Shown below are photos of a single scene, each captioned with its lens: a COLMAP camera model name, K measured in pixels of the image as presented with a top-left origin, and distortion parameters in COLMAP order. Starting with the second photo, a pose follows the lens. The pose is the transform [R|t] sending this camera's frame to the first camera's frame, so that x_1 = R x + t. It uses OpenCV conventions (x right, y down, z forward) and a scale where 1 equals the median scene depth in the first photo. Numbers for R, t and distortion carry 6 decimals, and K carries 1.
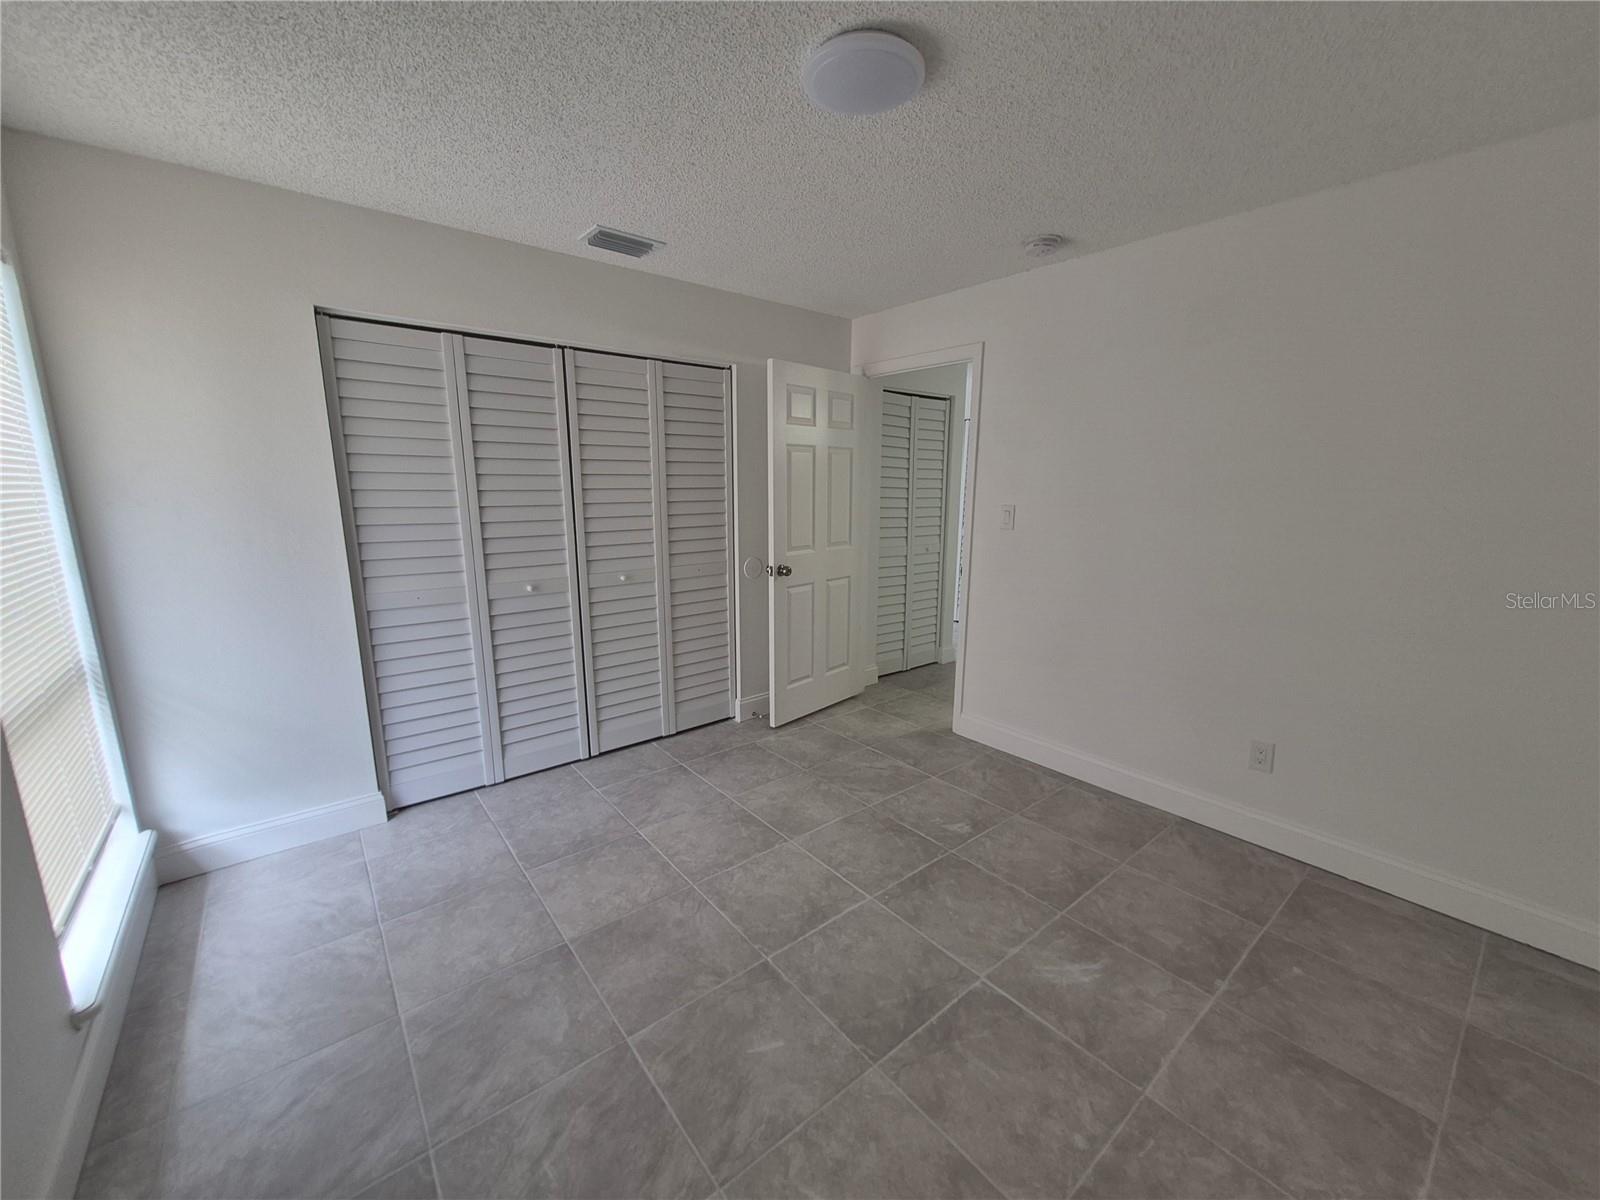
lens RADIAL K [[622.6, 0, 787.7], [0, 622.6, 602.3], [0, 0, 1]] dist [0.000378, -0.000532]
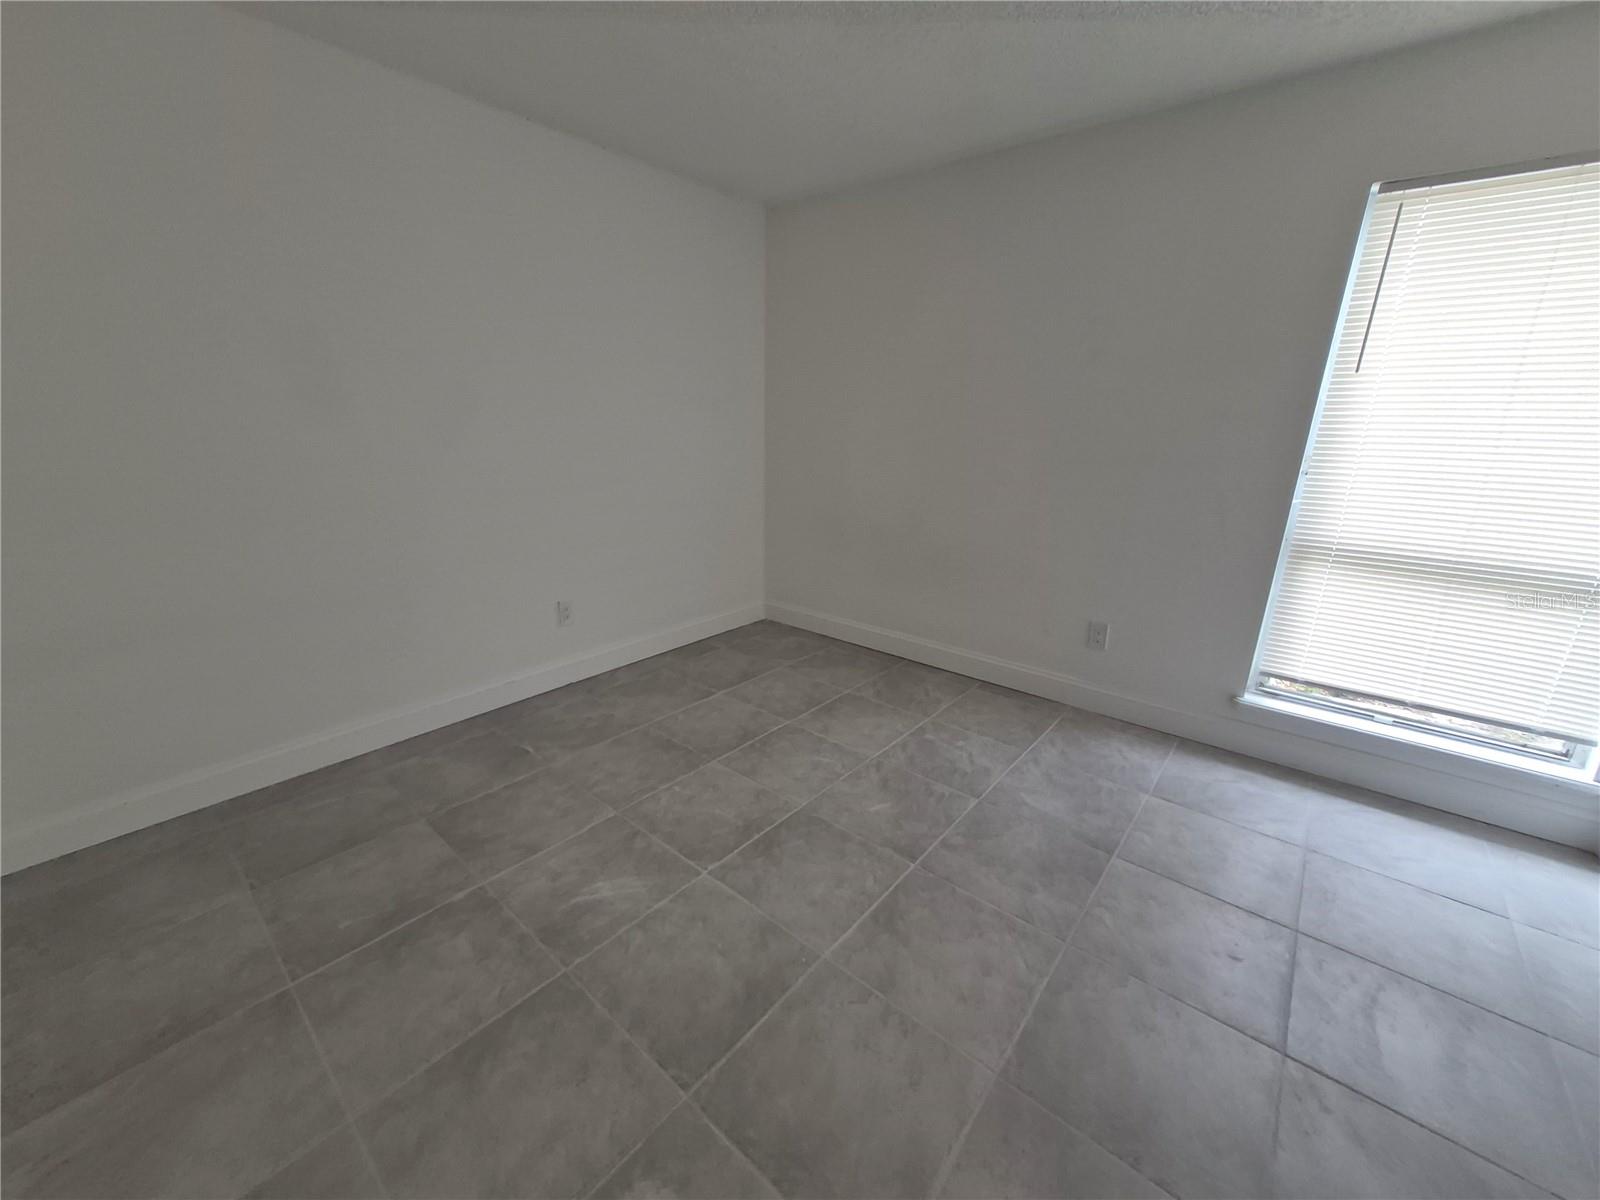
lens RADIAL K [[622.6, 0, 787.7], [0, 622.6, 602.3], [0, 0, 1]] dist [0.000378, -0.000532]
pose [[-0.982395, 0.036467, -0.183223, 0.346377], [-0.053212, 0.885514, 0.461555, -0.264156], [0.179078, 0.463178, -0.867984, 1.687965]]
